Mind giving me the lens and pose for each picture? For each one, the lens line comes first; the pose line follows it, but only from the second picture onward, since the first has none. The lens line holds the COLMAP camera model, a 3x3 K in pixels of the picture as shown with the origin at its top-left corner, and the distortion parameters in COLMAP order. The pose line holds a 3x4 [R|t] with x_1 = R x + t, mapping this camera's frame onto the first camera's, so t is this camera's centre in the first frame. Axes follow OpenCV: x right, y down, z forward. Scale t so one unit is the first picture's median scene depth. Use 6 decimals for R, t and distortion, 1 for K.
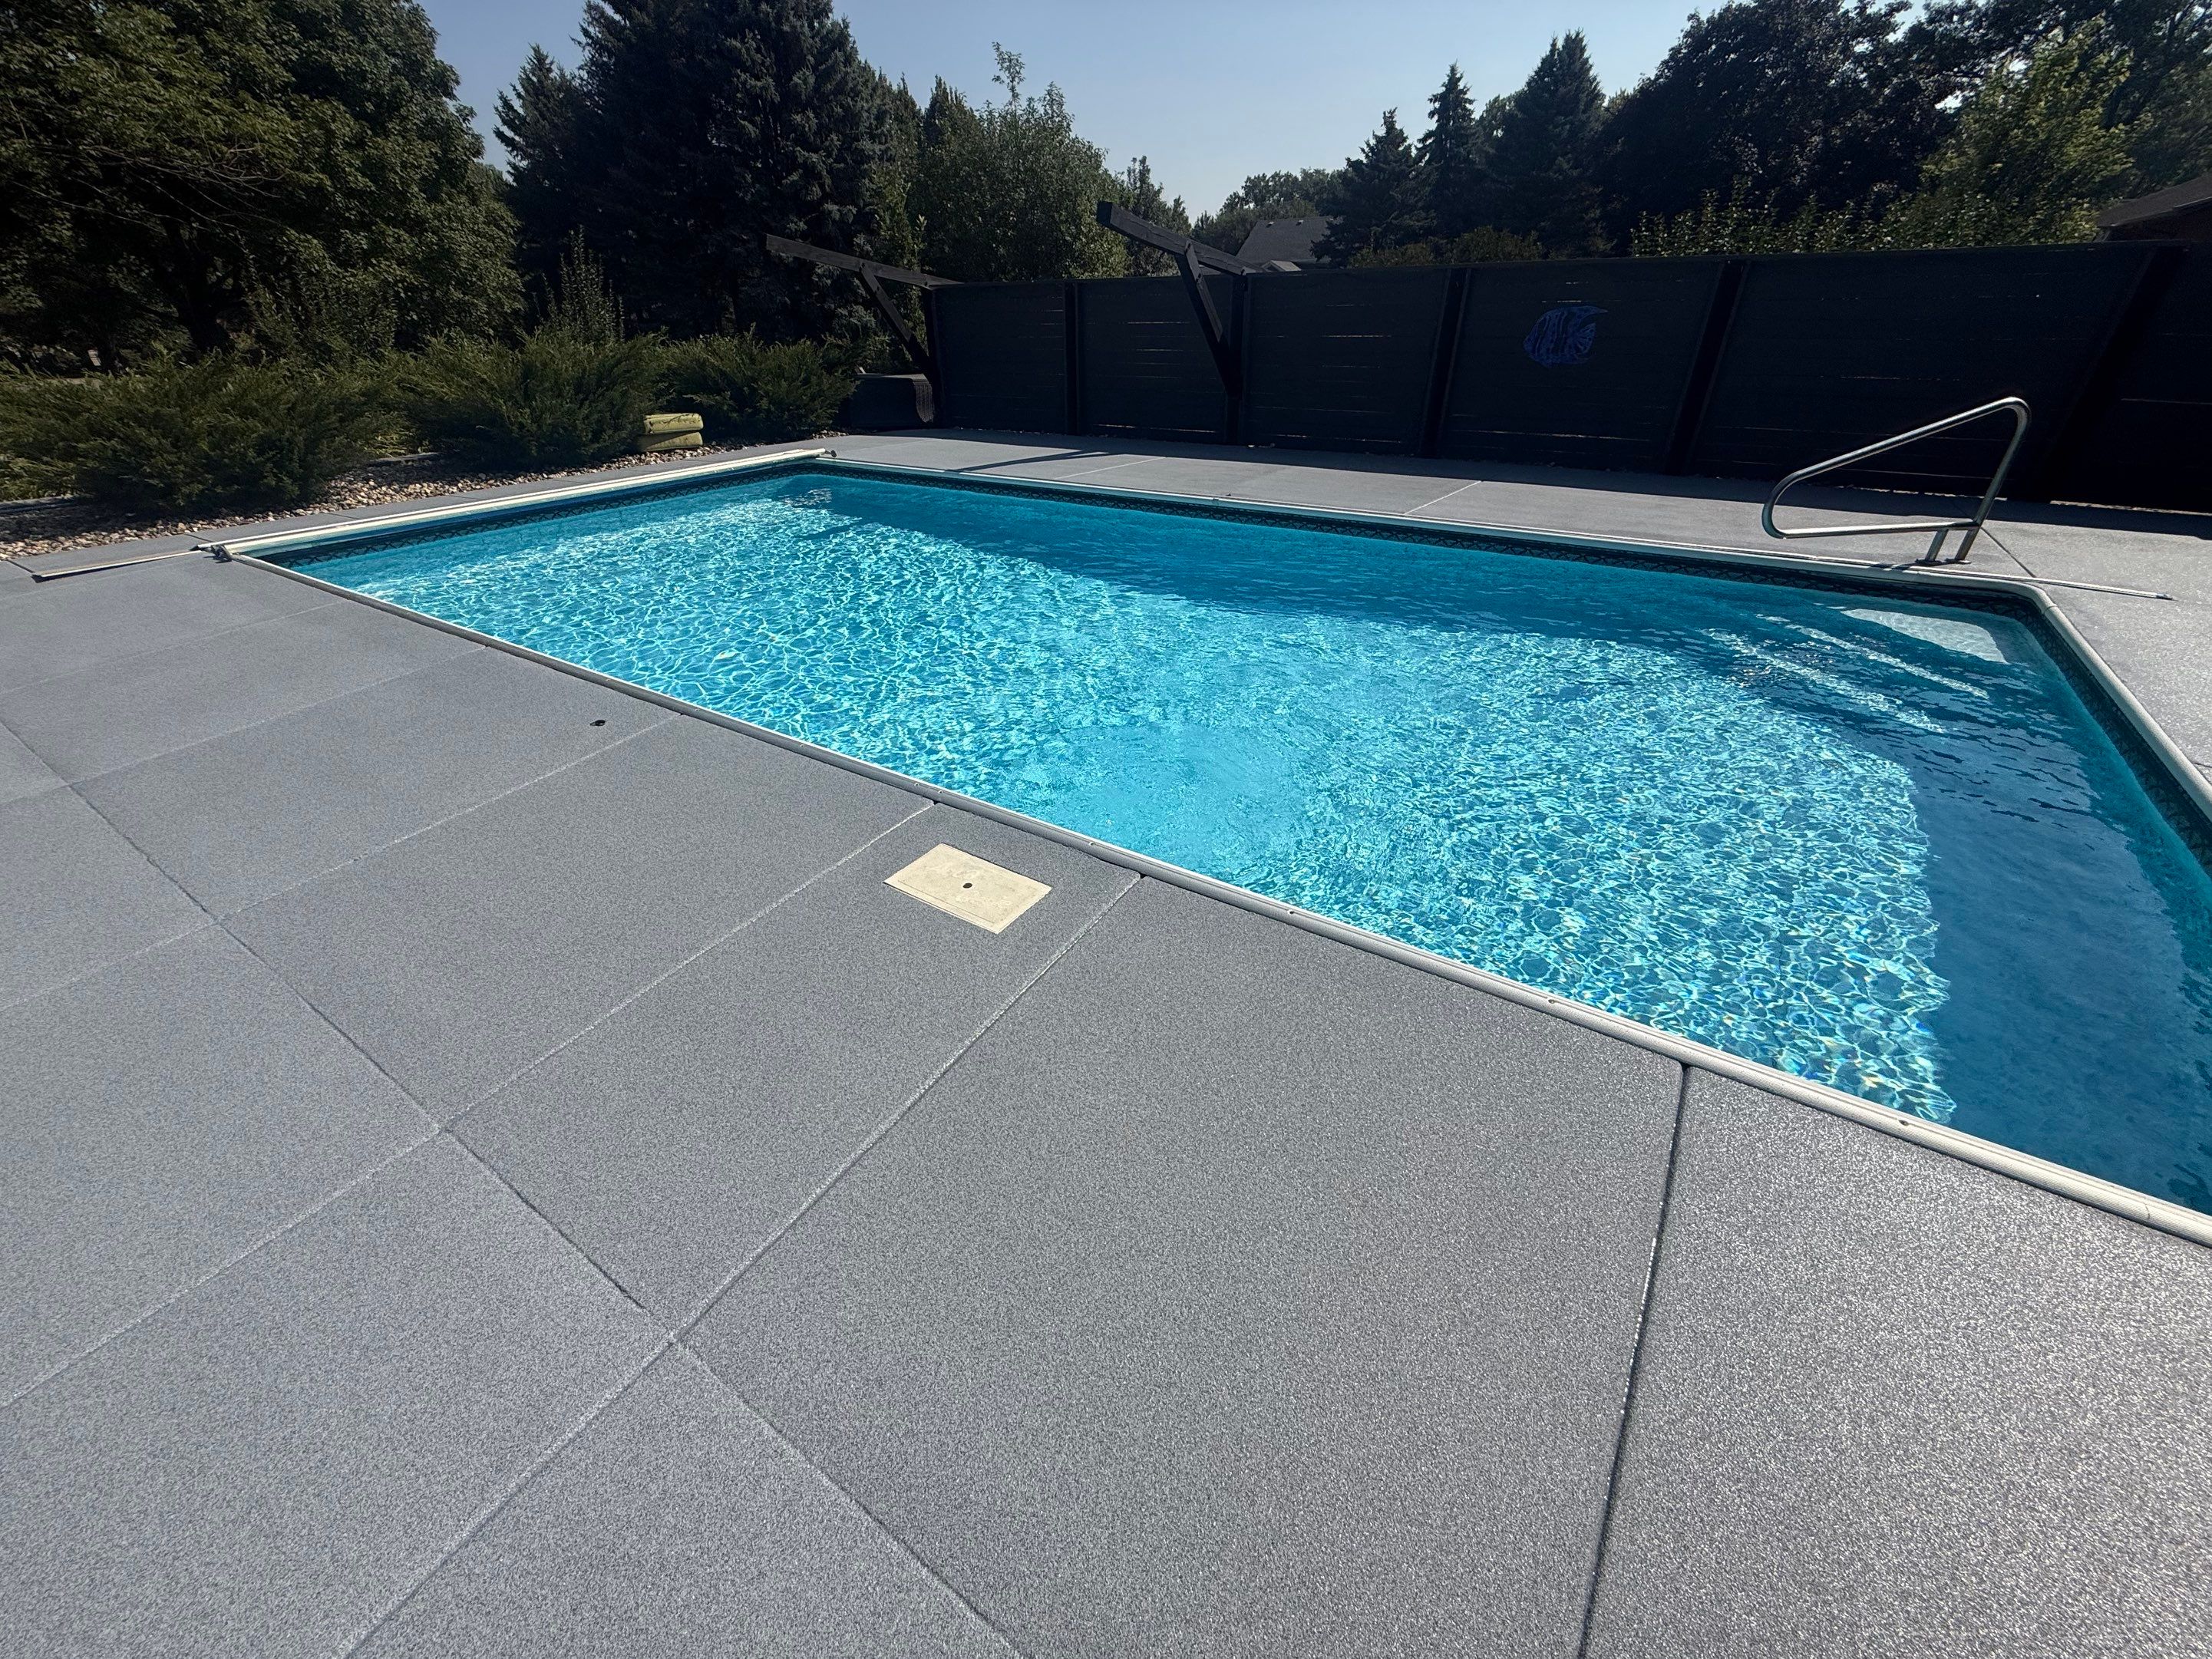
lens RADIAL K [[874.9, 0, 1101.1], [0, 874.9, 830.8], [0, 0, 1]] dist [-0.000515, -0.000058]
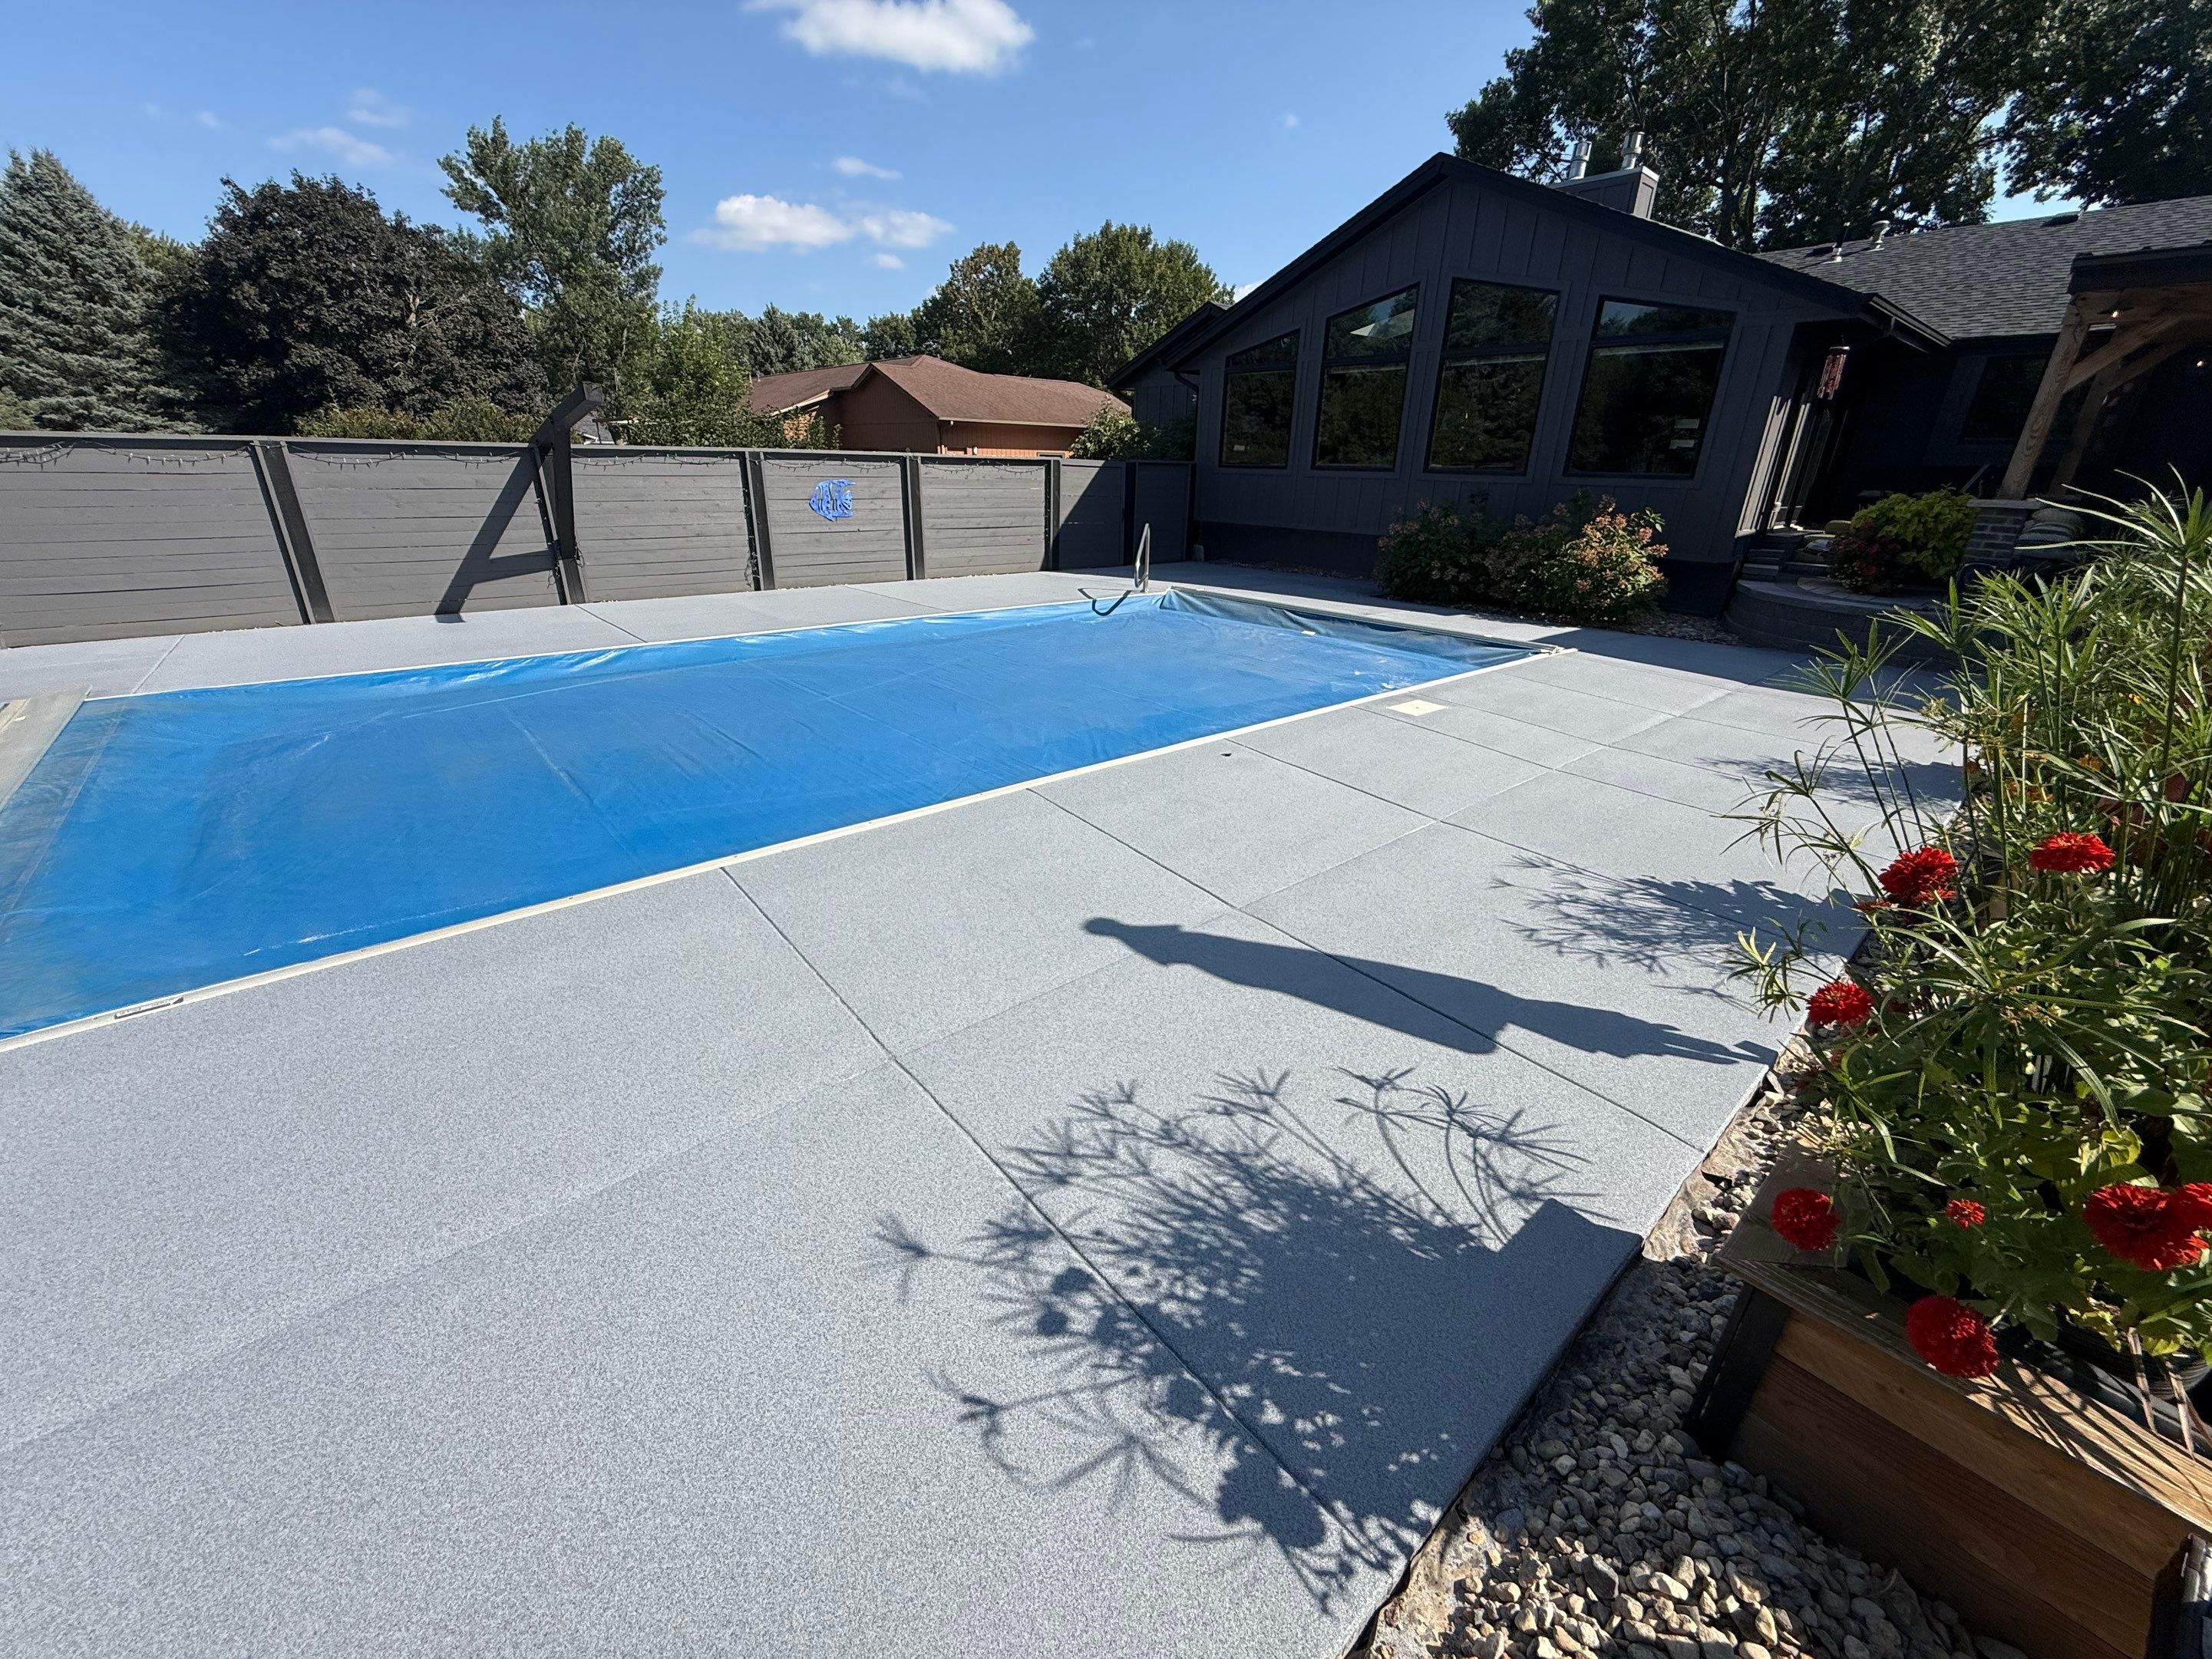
lens RADIAL K [[874.9, 0, 1101.1], [0, 874.9, 830.8], [0, 0, 1]] dist [-0.000515, -0.000058]
pose [[0.266602, -0.355308, 0.895924, -0.366291], [0.474525, 0.857485, 0.198859, -0.073192], [-0.838898, 0.372123, 0.397210, 0.109257]]
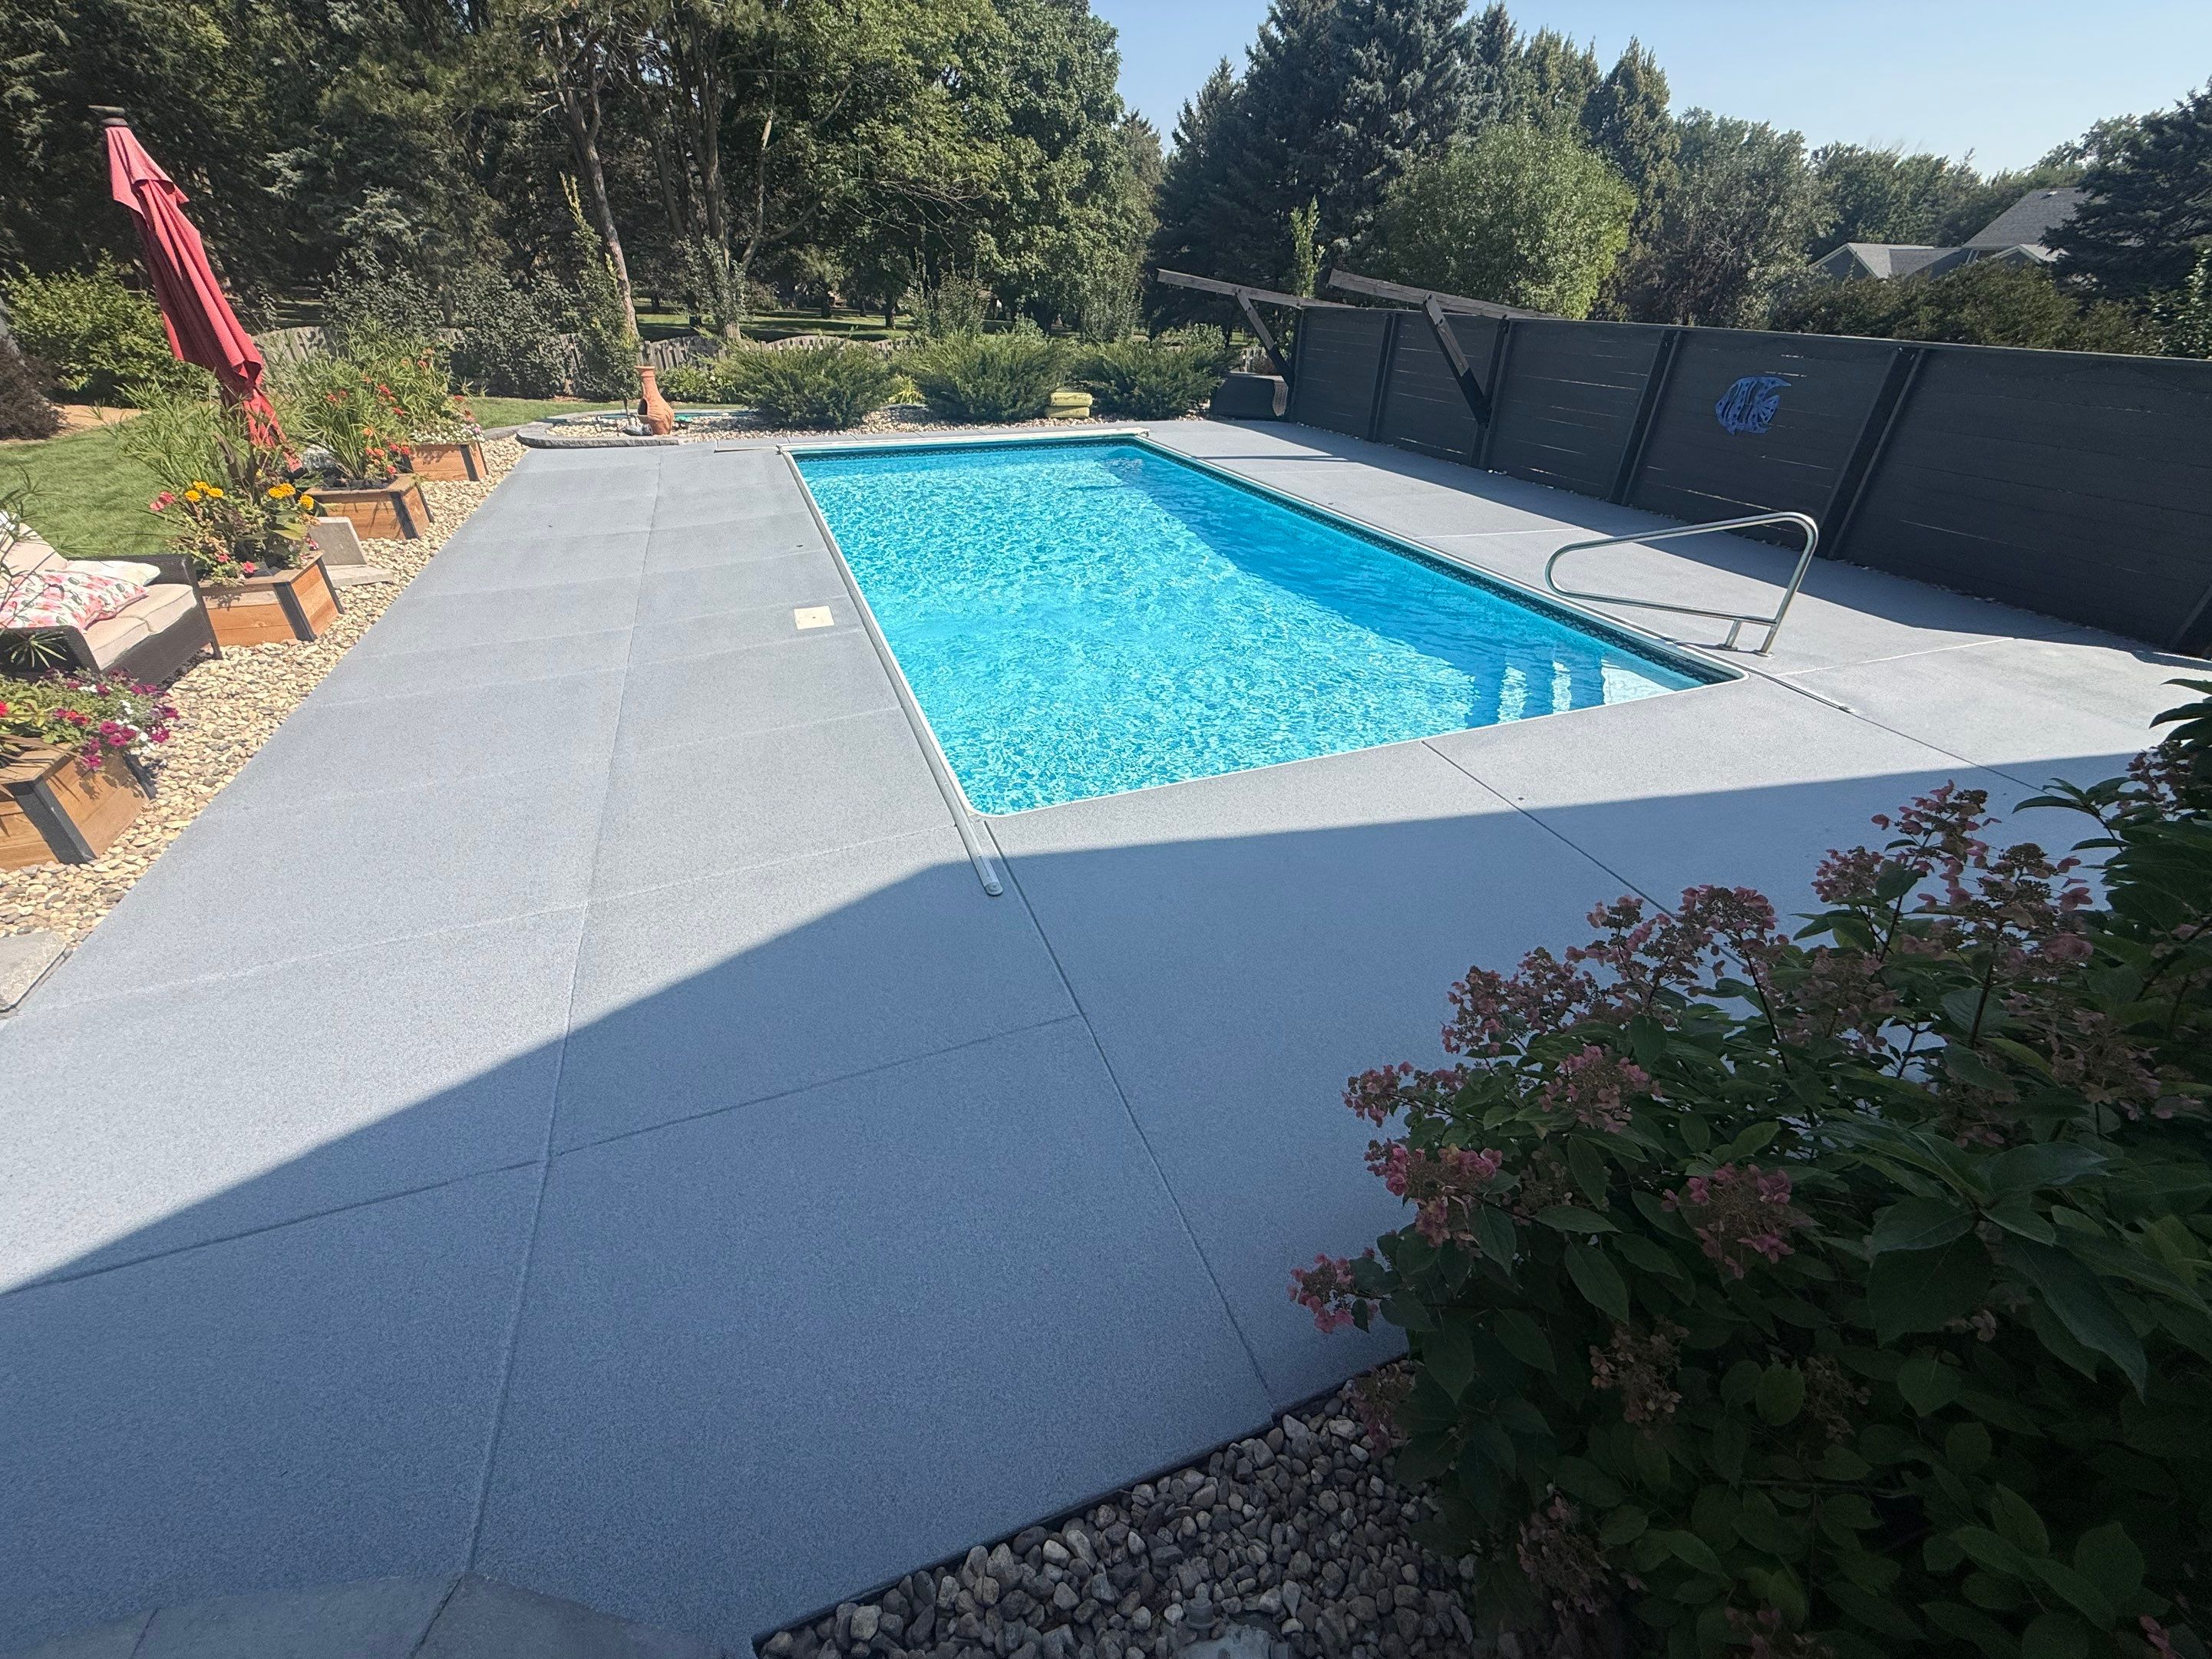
lens RADIAL K [[879.6, 0, 1100.0], [0, 879.6, 828.0], [0, 0, 1]] dist [-0.000129, -0.000411]
pose [[0.817324, 0.328583, -0.473302, 0.246305], [-0.317628, 0.942307, 0.105686, 0.013594], [0.480723, 0.063954, 0.874537, -0.100113]]
